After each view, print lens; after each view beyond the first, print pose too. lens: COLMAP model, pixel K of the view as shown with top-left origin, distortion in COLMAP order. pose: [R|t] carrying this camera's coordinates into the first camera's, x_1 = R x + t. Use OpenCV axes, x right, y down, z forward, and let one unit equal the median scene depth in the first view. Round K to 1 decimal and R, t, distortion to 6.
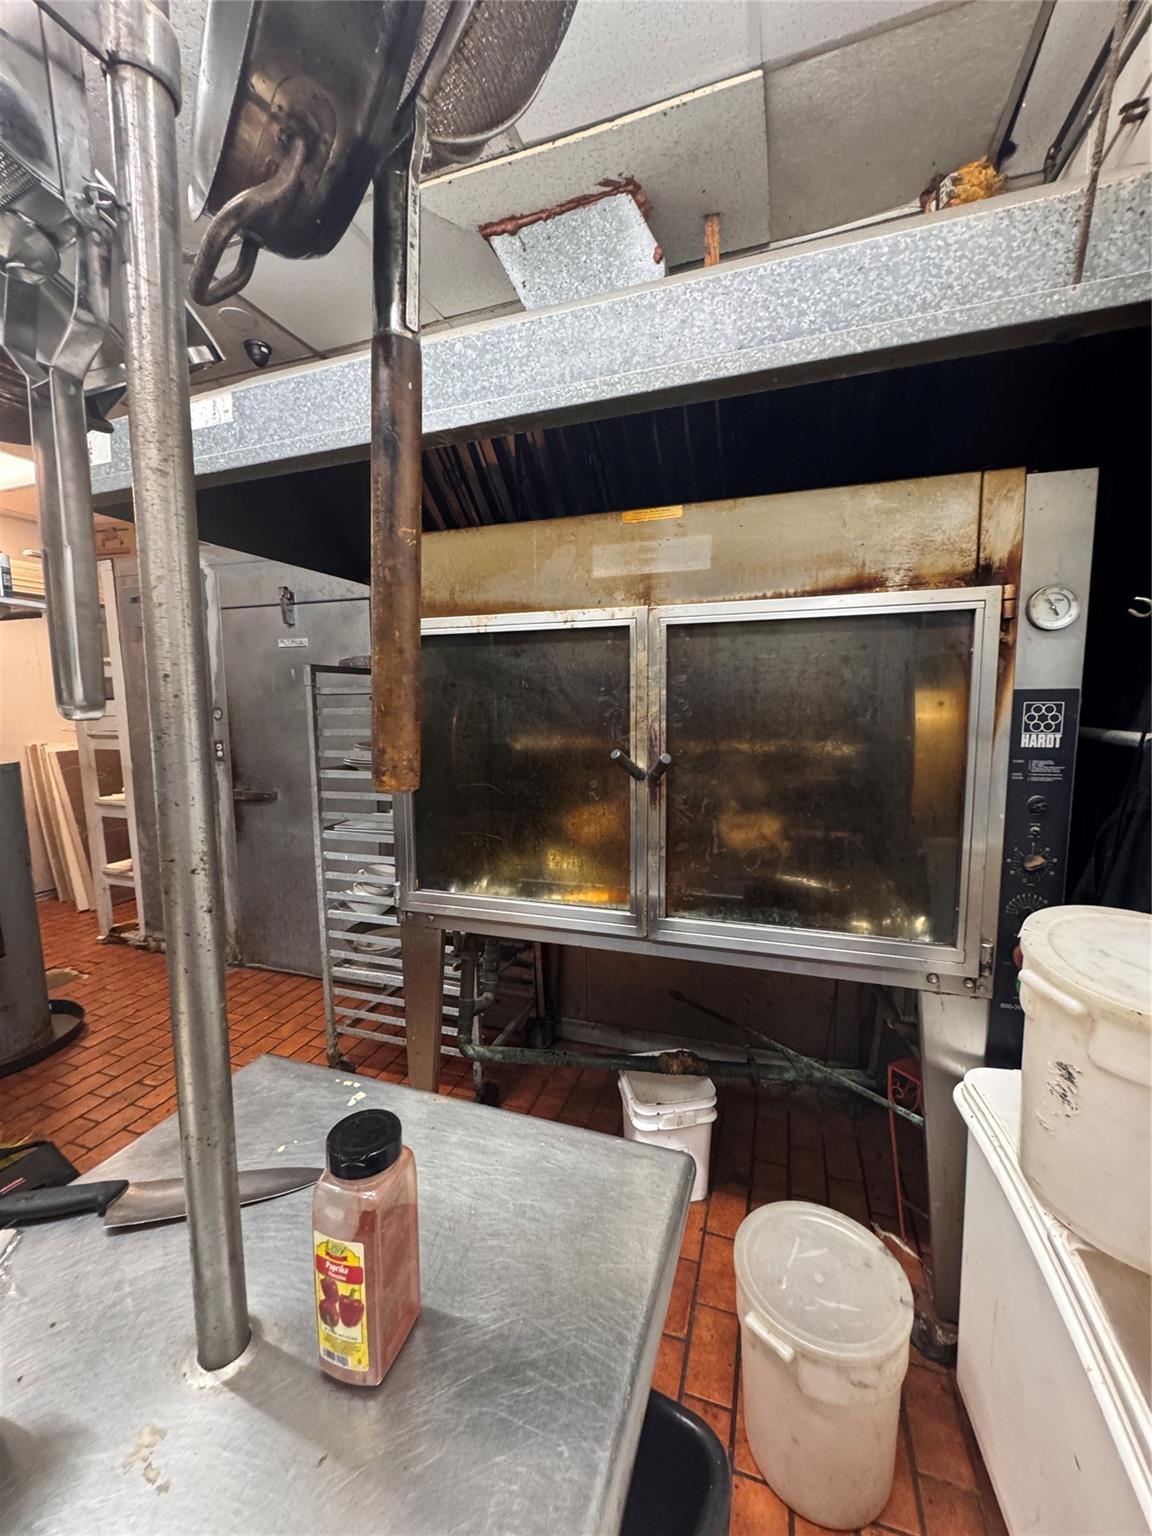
lens RADIAL K [[614.6, 0, 573.5], [0, 614.6, 764.4], [0, 0, 1]] dist [-0.003244, 0.000319]
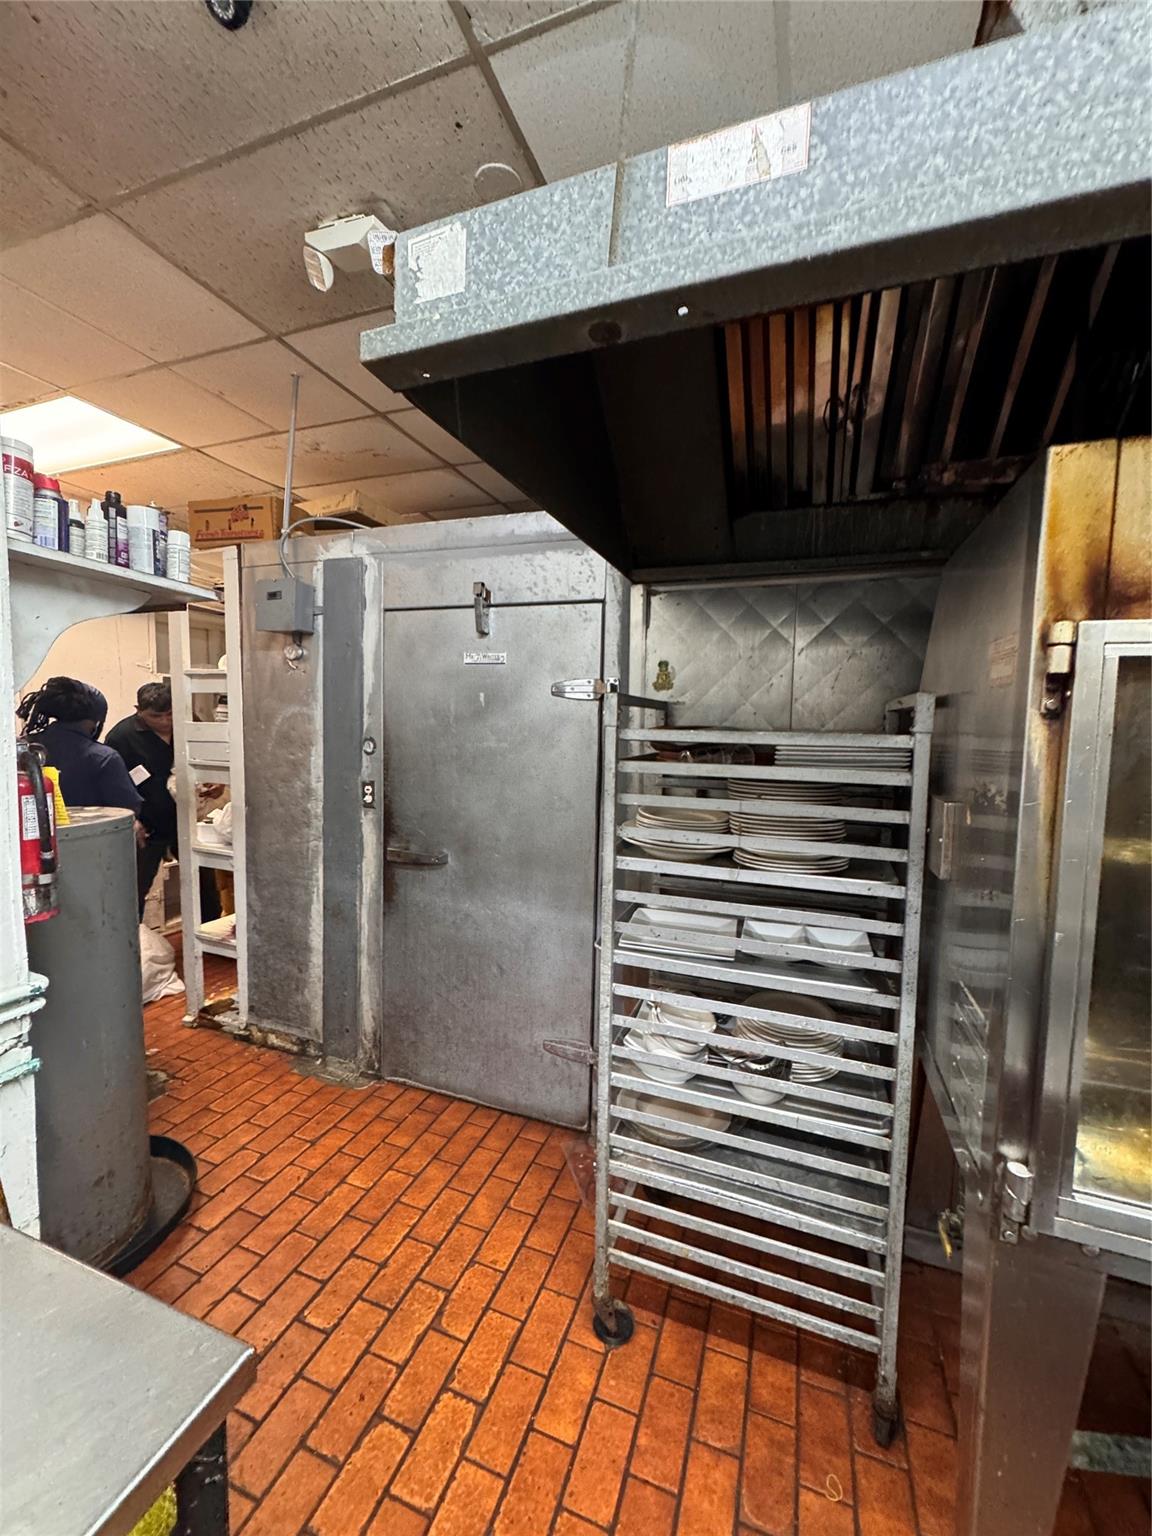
lens RADIAL K [[614.6, 0, 575.2], [0, 614.6, 767.3], [0, 0, 1]] dist [-0.003244, 0.000319]
pose [[0.998938, 0.036915, -0.027571, -0.326949], [-0.037716, 0.998864, -0.029117, -0.047944], [0.026465, 0.030126, 0.999196, 0.263280]]
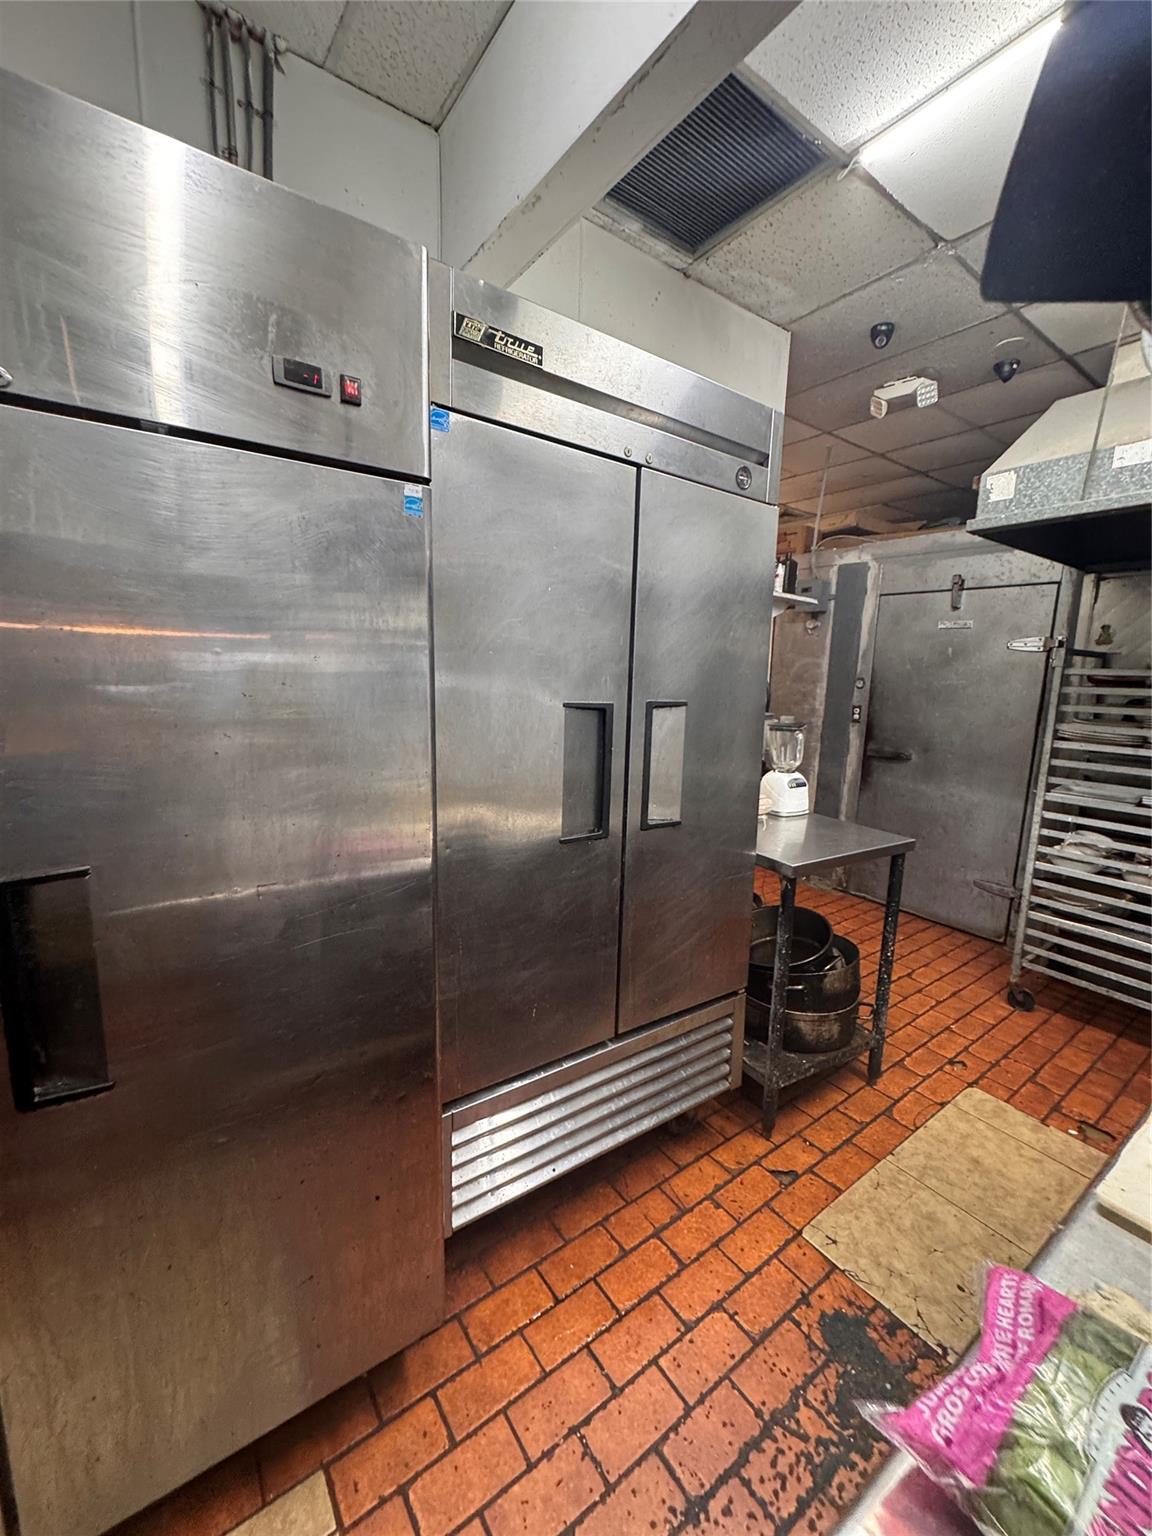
lens RADIAL K [[614.6, 0, 571.5], [0, 614.6, 764.8], [0, 0, 1]] dist [-0.003244, 0.000319]
pose [[0.811337, 0.127980, -0.570397, -0.358729], [-0.100543, 0.991751, 0.079507, 0.040155], [0.575867, -0.007157, 0.817512, -0.340324]]
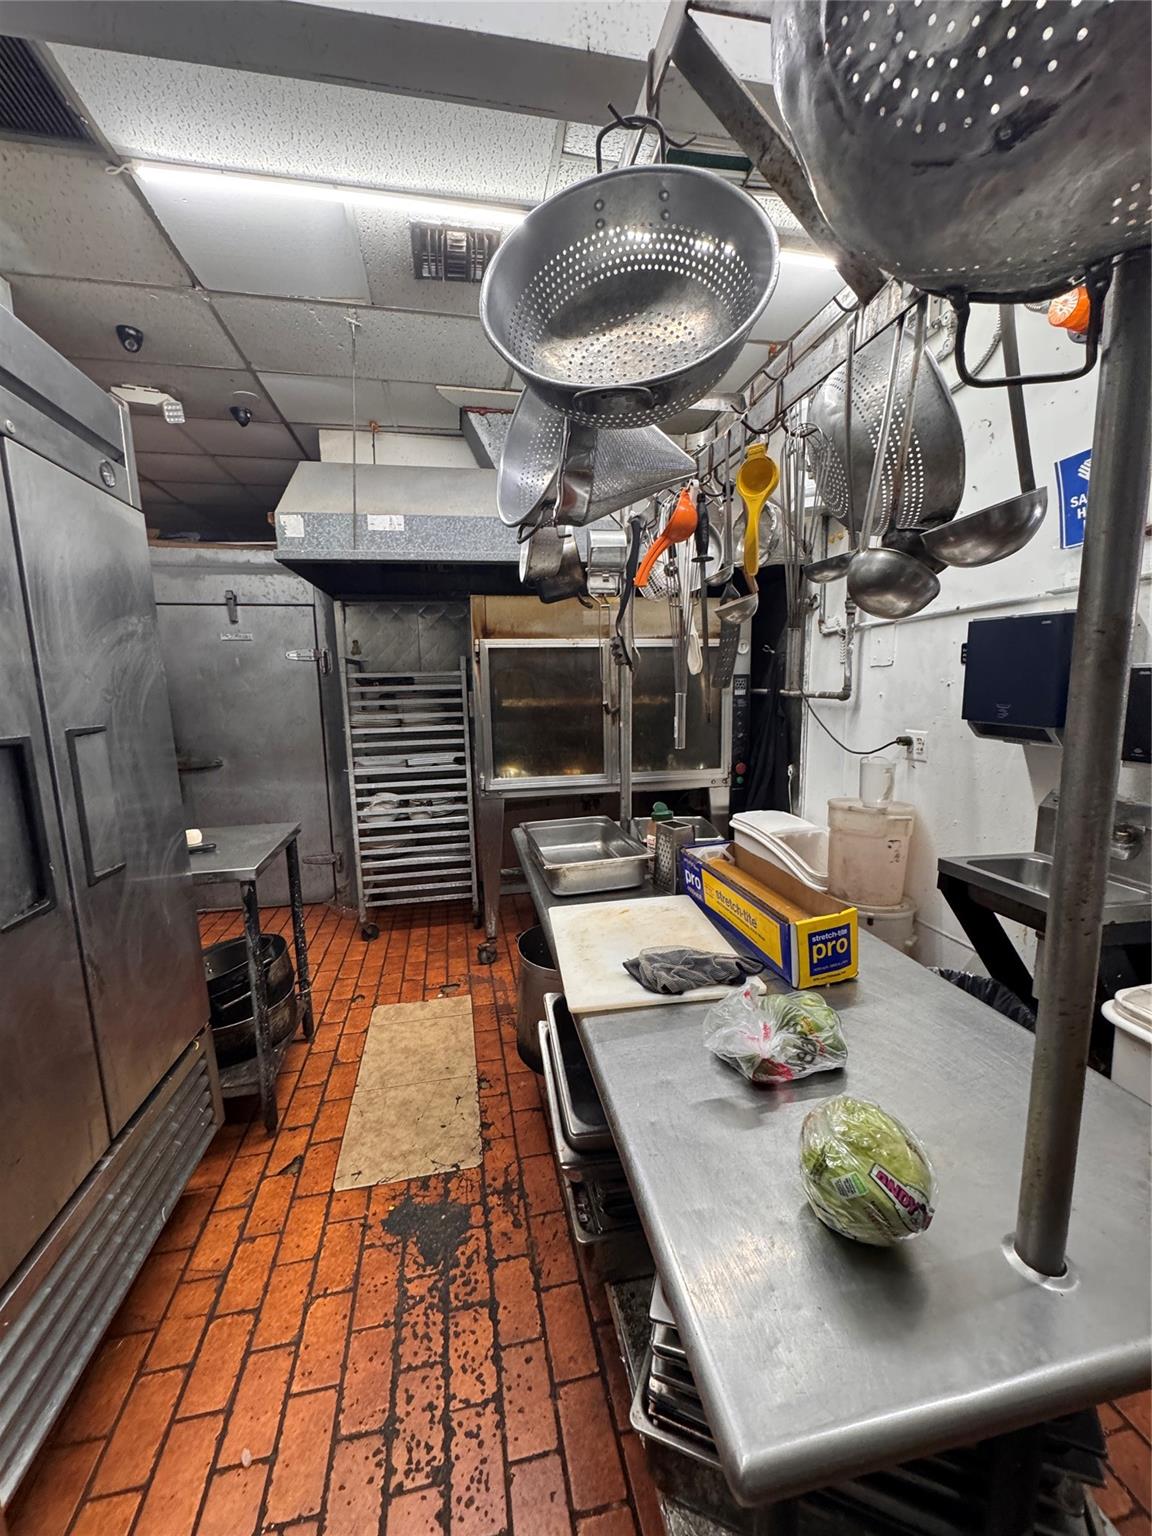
lens RADIAL K [[614.6, 0, 576.3], [0, 614.6, 765.9], [0, 0, 1]] dist [-0.003244, 0.000319]
pose [[0.863742, -0.075287, 0.498279, -0.510176], [0.061425, 0.997133, 0.044184, 0.048605], [-0.500177, -0.007557, 0.865890, -0.415169]]
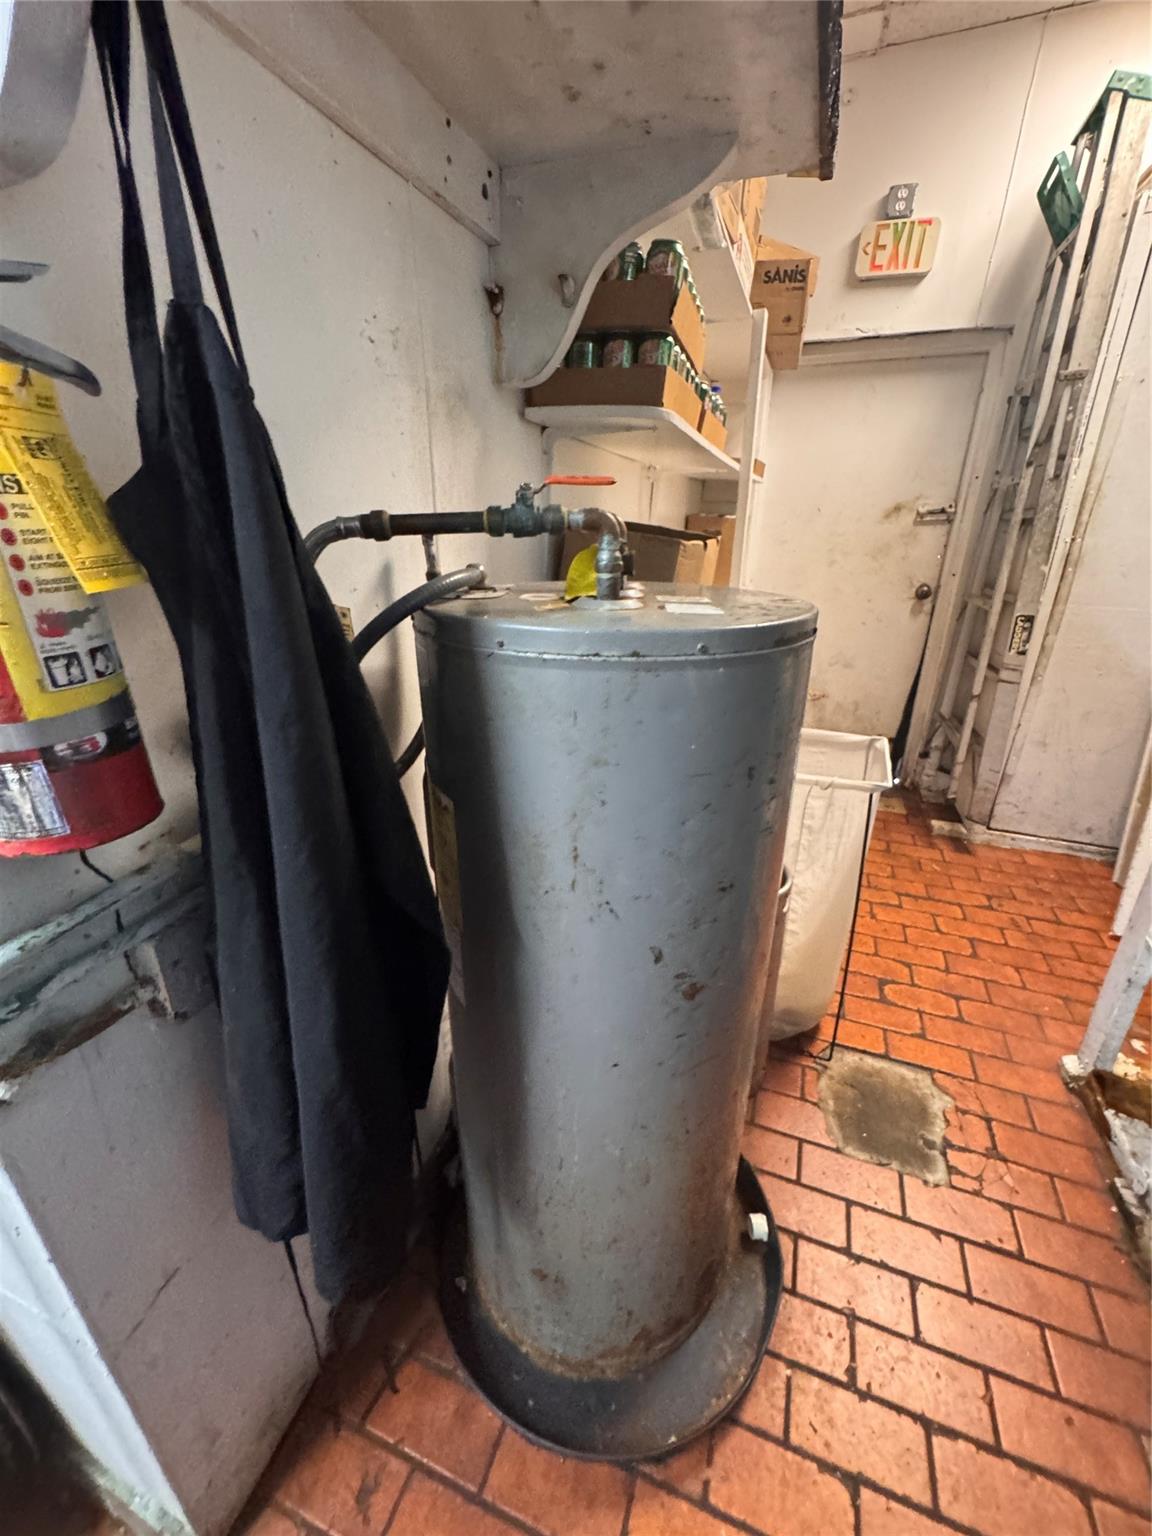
lens RADIAL K [[614.6, 0, 576.4], [0, 614.6, 763.2], [0, 0, 1]] dist [-0.003244, 0.000319]
pose [[-0.031507, 0.387477, -0.921341, -0.576986], [-0.103172, 0.915614, 0.388596, -0.033713], [0.994164, 0.107300, 0.011129, 0.807033]]
